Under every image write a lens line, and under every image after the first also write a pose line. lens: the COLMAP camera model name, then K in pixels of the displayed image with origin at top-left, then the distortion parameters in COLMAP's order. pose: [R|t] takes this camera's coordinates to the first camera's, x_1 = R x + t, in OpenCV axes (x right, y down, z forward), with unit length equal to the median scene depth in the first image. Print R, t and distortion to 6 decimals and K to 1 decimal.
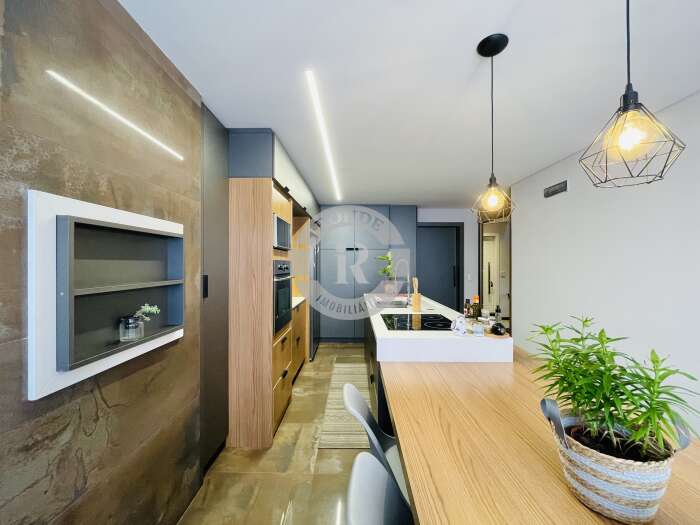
lens RADIAL K [[282.8, 0, 346.9], [0, 282.8, 262.6], [0, 0, 1]] dist [-0.003029, -0.000419]
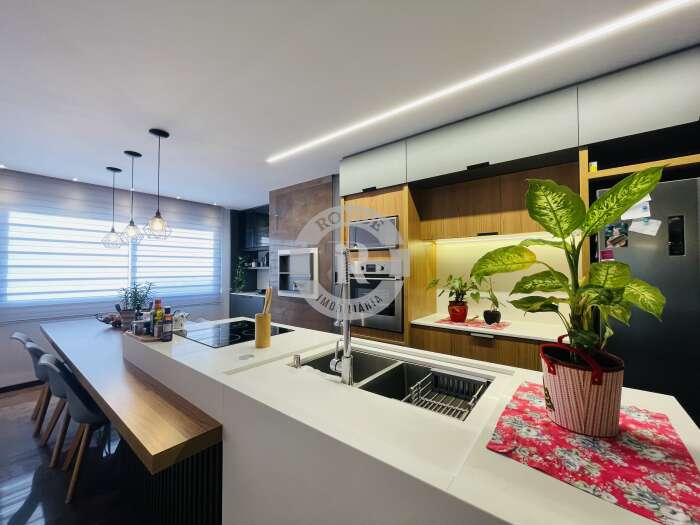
lens RADIAL K [[282.8, 0, 351.2], [0, 282.8, 262.6], [0, 0, 1]] dist [-0.003029, -0.000419]
pose [[-0.595842, -0.011233, -0.803023, 0.474073], [0.008133, 0.999766, -0.020020, 0.012609], [0.803061, -0.018460, -0.595611, 1.174885]]
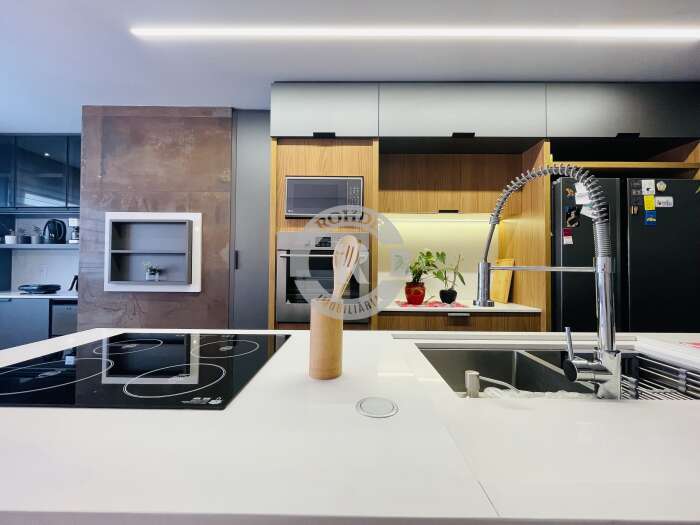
lens RADIAL K [[282.8, 0, 348.8], [0, 282.8, 261.9], [0, 0, 1]] dist [-0.003029, -0.000419]
pose [[0.018383, -0.016712, -0.999691, 0.394263], [-0.004797, 0.999847, -0.016803, 0.061950], [0.999820, 0.005105, 0.018300, 0.805468]]
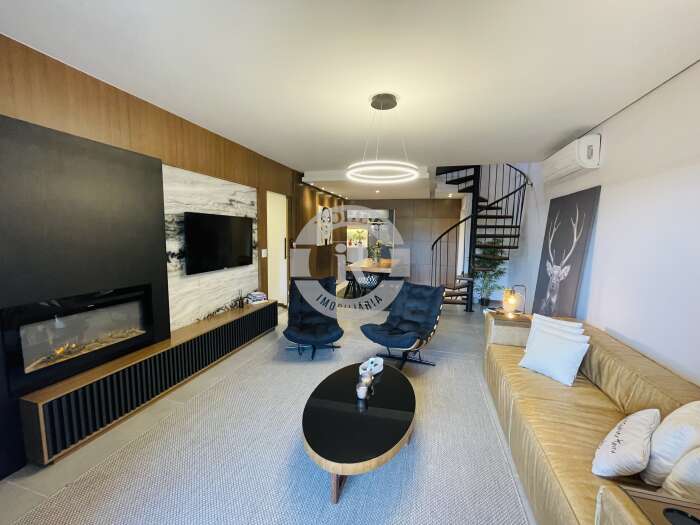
lens RADIAL K [[282.8, 0, 350.1], [0, 282.8, 264.2], [0, 0, 1]] dist [-0.003029, -0.000419]
pose [[-0.248297, 0.100692, -0.963436, 3.269229], [-0.012582, 0.994164, 0.107146, -0.006271], [0.968602, 0.038726, -0.245581, 1.866939]]
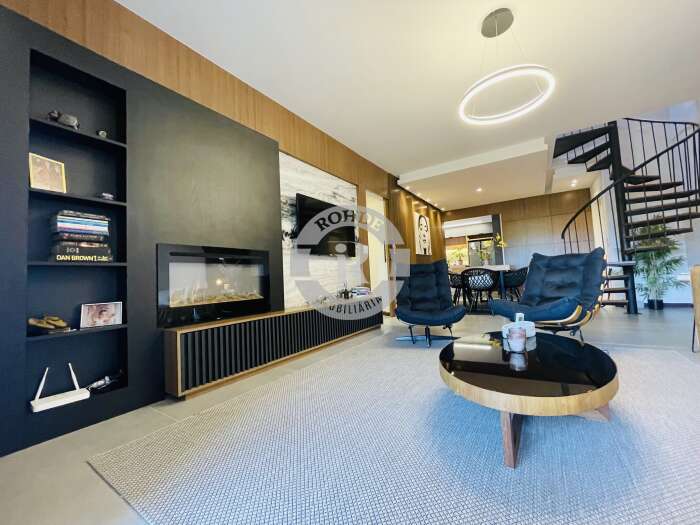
lens RADIAL K [[282.8, 0, 349.6], [0, 282.8, 263.2], [0, 0, 1]] dist [-0.003029, -0.000419]
pose [[-0.535632, -0.021737, -0.844171, 3.223333], [0.052938, 0.996838, -0.059257, 0.231776], [0.842790, -0.076428, -0.532788, 1.772492]]
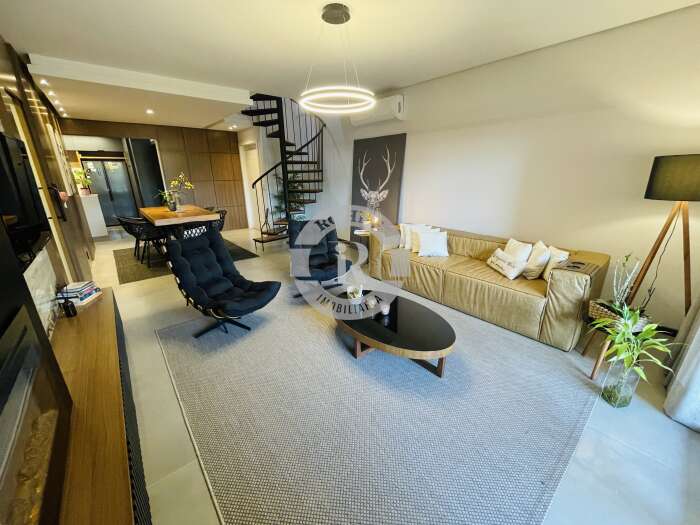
lens RADIAL K [[282.8, 0, 349.1], [0, 282.8, 263.4], [0, 0, 1]] dist [-0.003029, -0.000419]
pose [[0.662876, 0.221018, -0.715365, 3.113066], [0.015725, 0.951118, 0.308427, 0.003185], [0.748564, -0.215697, 0.626998, 1.233843]]
